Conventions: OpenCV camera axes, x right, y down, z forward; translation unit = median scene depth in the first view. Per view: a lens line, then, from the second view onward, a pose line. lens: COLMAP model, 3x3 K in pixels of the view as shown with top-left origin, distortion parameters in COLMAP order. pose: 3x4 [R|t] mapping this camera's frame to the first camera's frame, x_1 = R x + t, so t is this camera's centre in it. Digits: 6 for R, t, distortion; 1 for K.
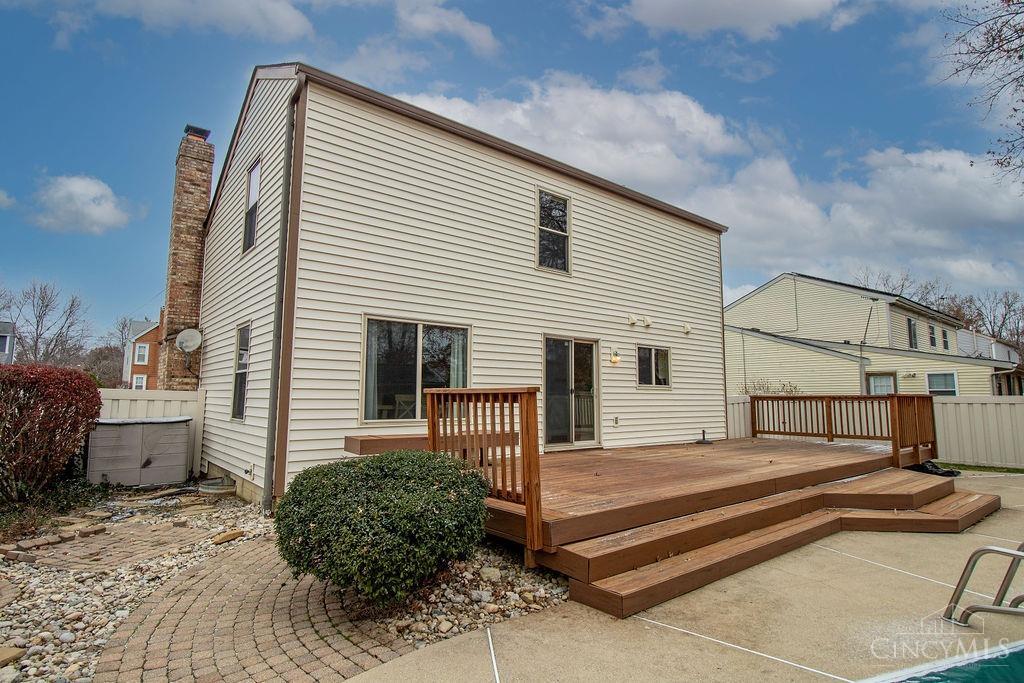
lens RADIAL K [[536.1, 0, 510.6], [0, 536.1, 335.6], [0, 0, 1]] dist [-0.000649, -0.001355]
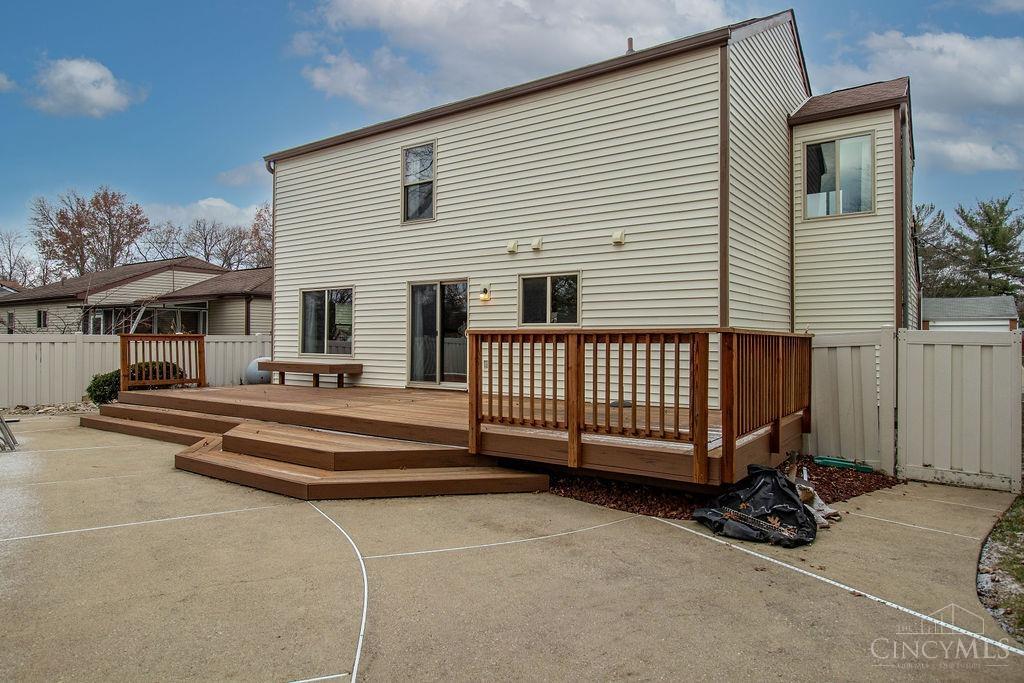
lens RADIAL K [[634.8, 0, 512.0], [0, 634.8, 341.5], [0, 0, 1]] dist [0.003664, 0.000433]
pose [[0.278848, -0.000698, -0.960335, 1.185621], [0.113278, 0.993042, 0.032170, 0.085923], [0.953631, -0.117756, 0.276987, 0.704187]]
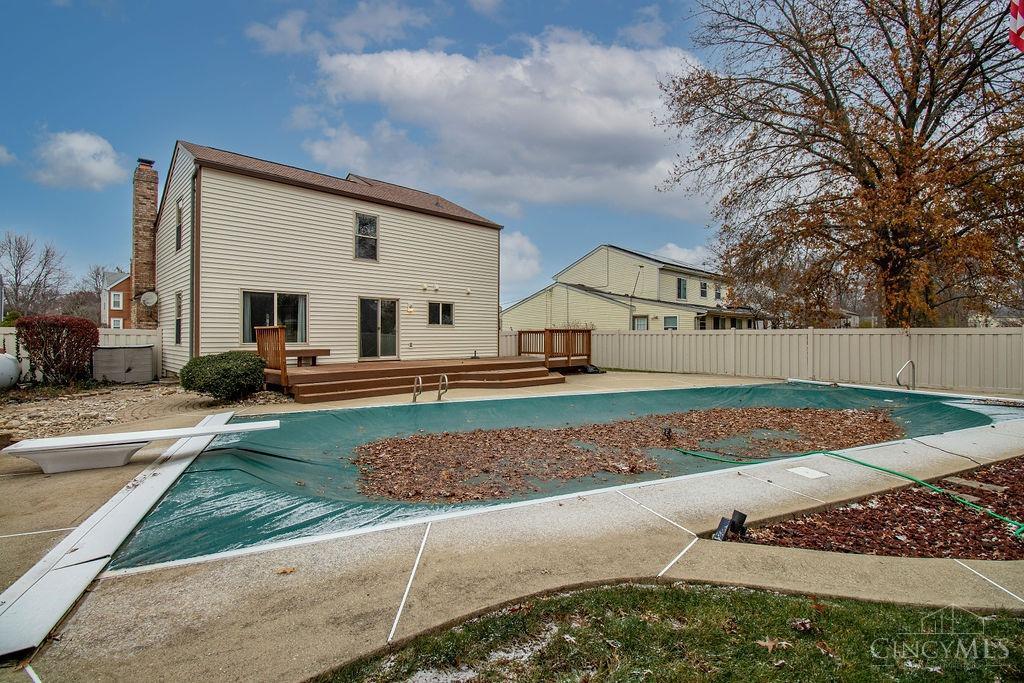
lens RADIAL K [[471.4, 0, 509.0], [0, 471.4, 333.0], [0, 0, 1]] dist [0.002359, -0.013320]
pose [[0.995600, -0.006611, 0.093473, 0.353010], [-0.003577, 0.994100, 0.108405, -0.046039], [-0.093638, -0.108262, 0.989703, -0.526367]]
